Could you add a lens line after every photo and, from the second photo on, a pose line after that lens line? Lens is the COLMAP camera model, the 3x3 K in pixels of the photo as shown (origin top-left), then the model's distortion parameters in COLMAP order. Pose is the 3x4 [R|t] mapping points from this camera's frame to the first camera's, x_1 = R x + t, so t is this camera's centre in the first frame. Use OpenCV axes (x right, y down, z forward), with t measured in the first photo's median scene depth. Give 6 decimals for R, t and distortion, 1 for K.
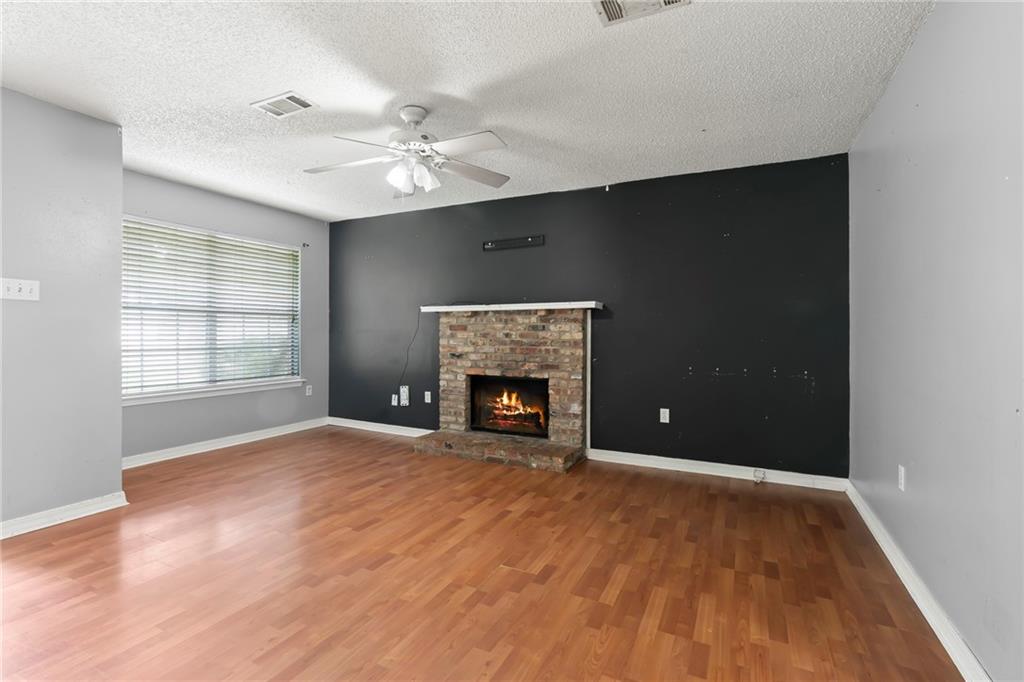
lens RADIAL K [[465.5, 0, 515.8], [0, 465.5, 333.1], [0, 0, 1]] dist [-0.000363, 0.000031]
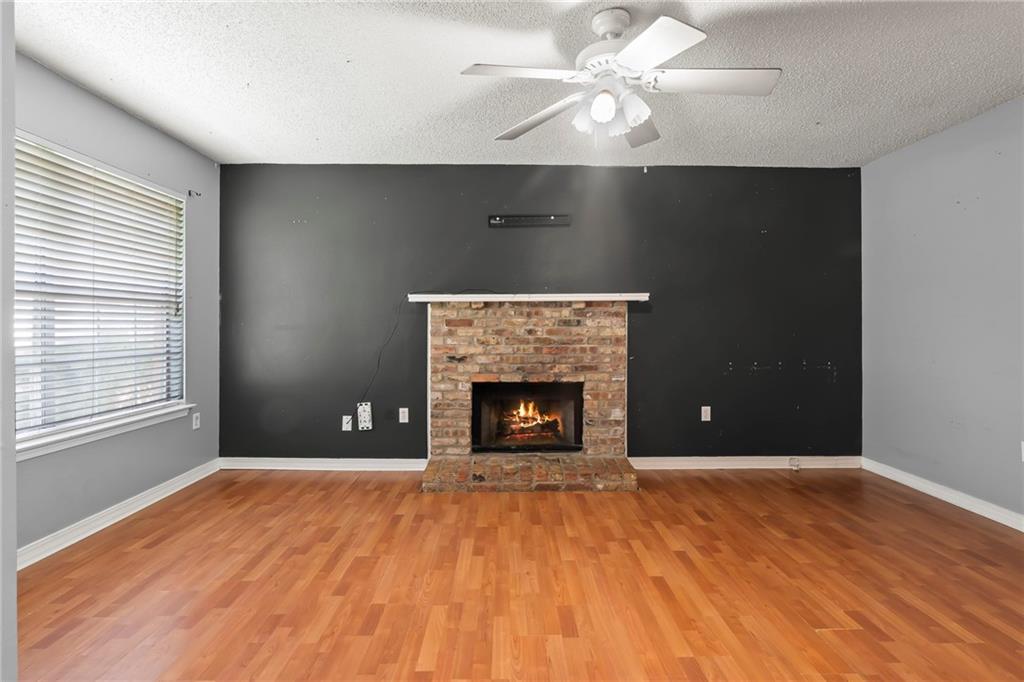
lens RADIAL K [[479.8, 0, 515.2], [0, 479.8, 325.1], [0, 0, 1]] dist [-0.001379, 0.000032]
pose [[0.891171, -0.004801, 0.453642, -0.430172], [0.005853, 0.999982, -0.000914, -0.006655], [-0.453629, 0.003470, 0.891184, 0.261331]]
